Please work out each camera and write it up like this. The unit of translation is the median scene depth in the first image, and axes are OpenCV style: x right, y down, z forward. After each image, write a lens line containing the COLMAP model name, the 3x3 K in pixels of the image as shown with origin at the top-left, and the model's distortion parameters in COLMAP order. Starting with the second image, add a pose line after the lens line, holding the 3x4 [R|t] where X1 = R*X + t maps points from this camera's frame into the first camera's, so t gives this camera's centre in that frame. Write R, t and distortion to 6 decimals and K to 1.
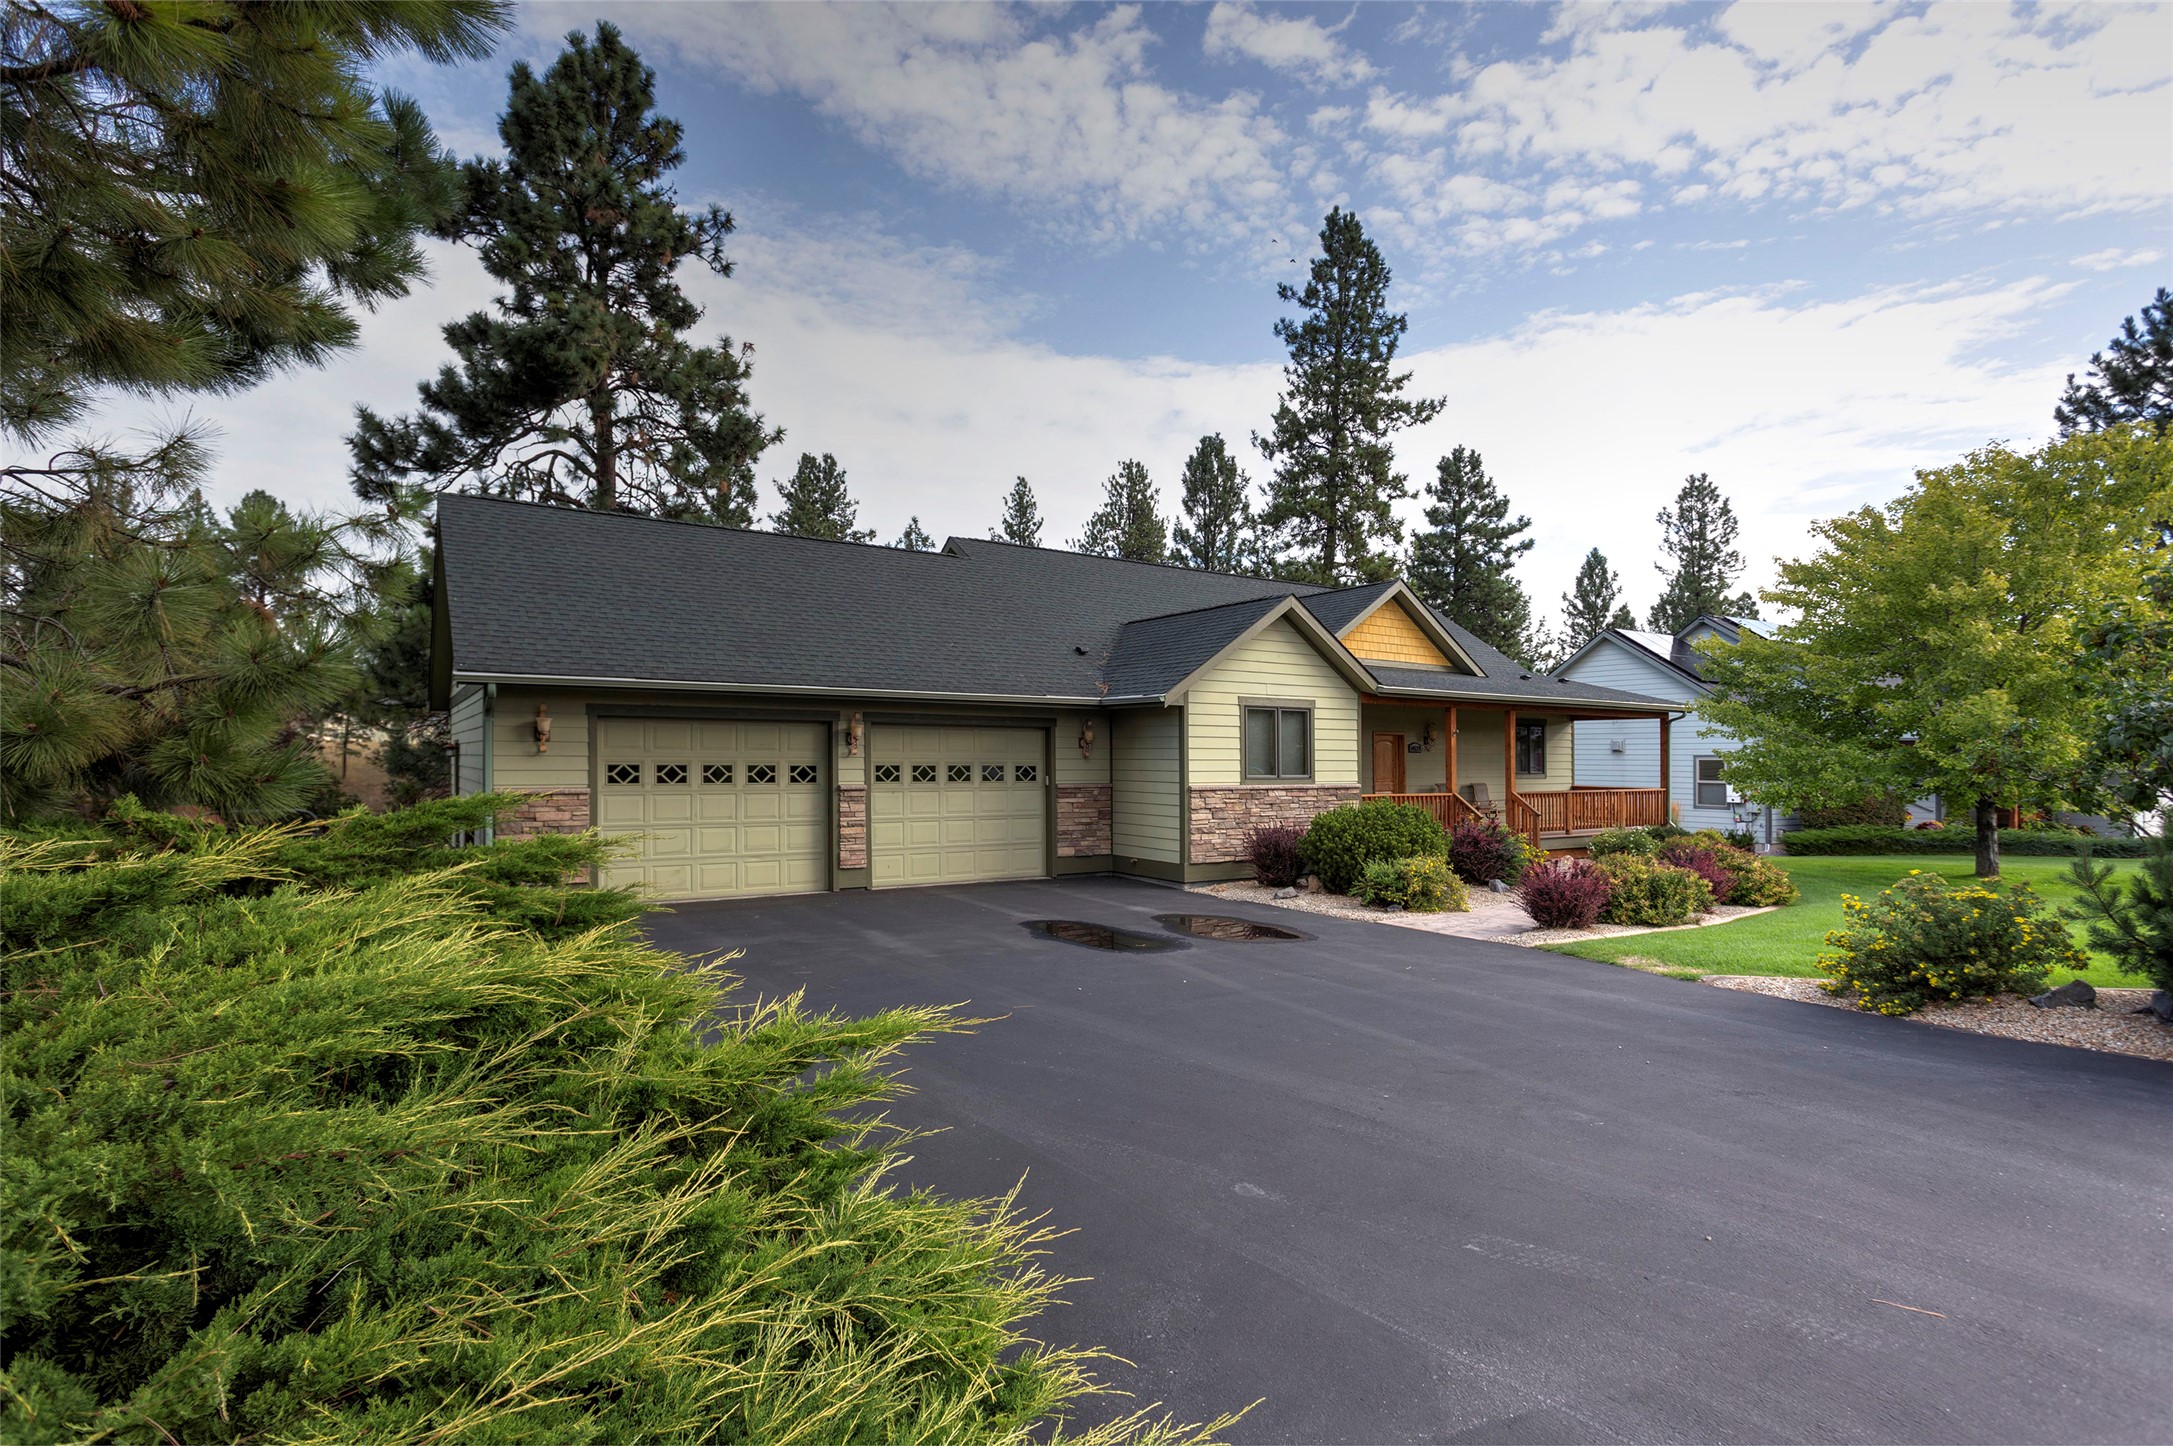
lens RADIAL K [[1034.7, 0, 1083.5], [0, 1034.7, 738.1], [0, 0, 1]] dist [0.007001, -0.000075]
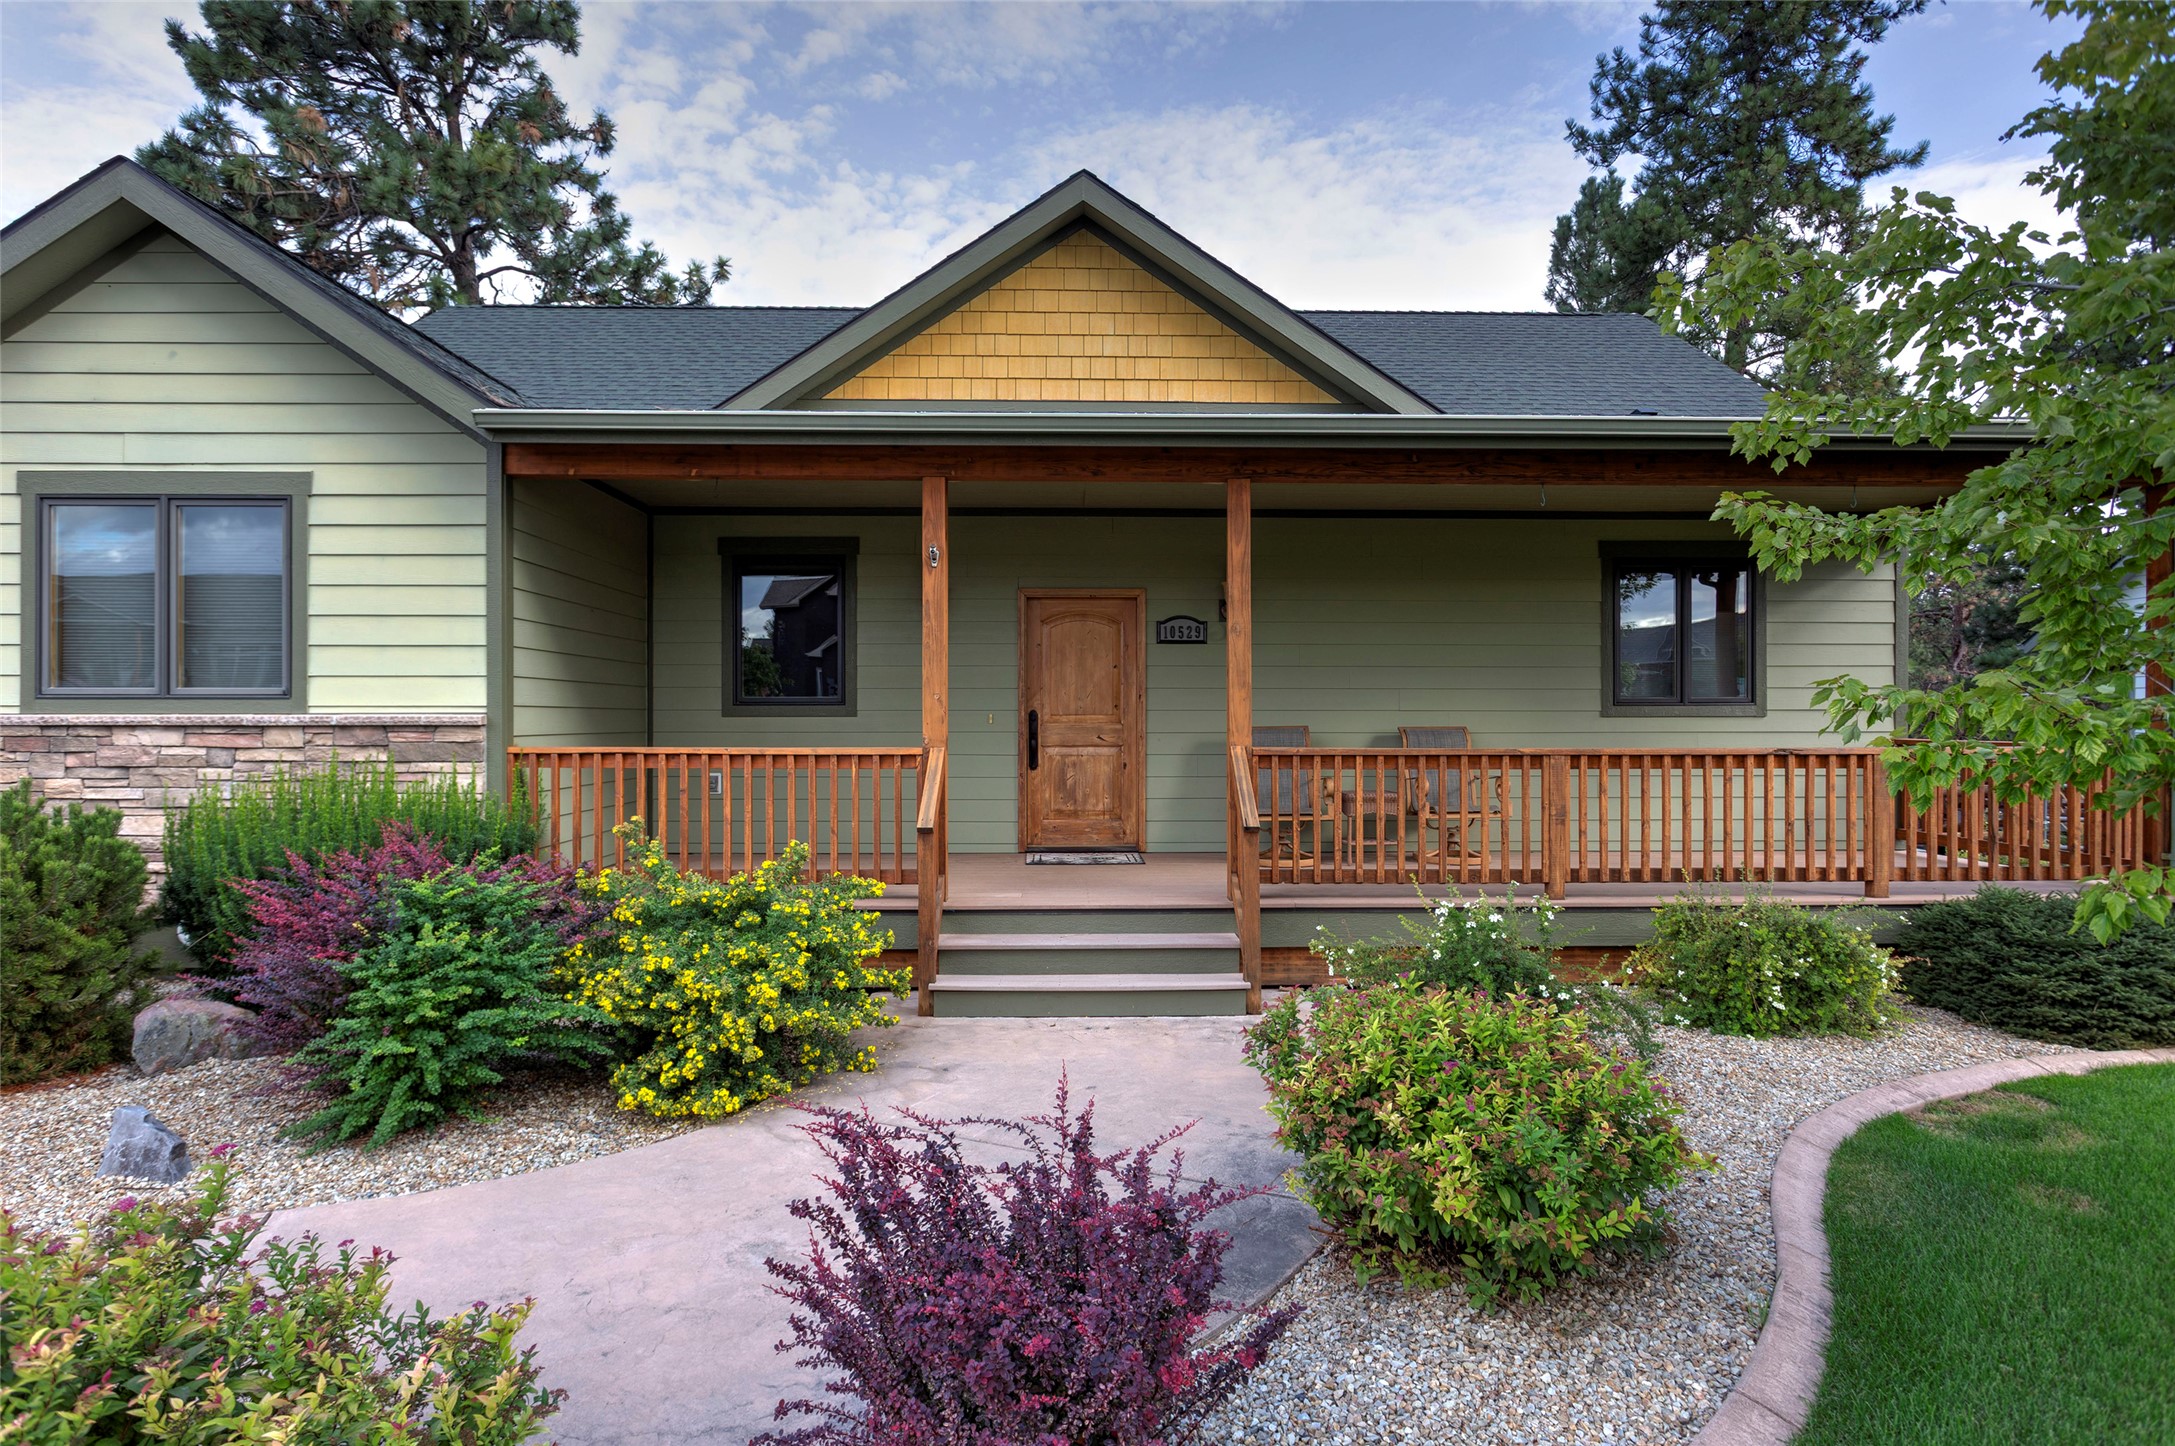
lens RADIAL K [[1143.4, 0, 1087.3], [0, 1143.4, 716.7], [0, 0, 1]] dist [-0.001144, -0.000100]
pose [[0.849483, -0.007808, -0.527559, 0.626802], [0.010971, 0.999936, 0.002866, 0.045621], [0.527502, -0.008223, 0.849514, 0.794606]]
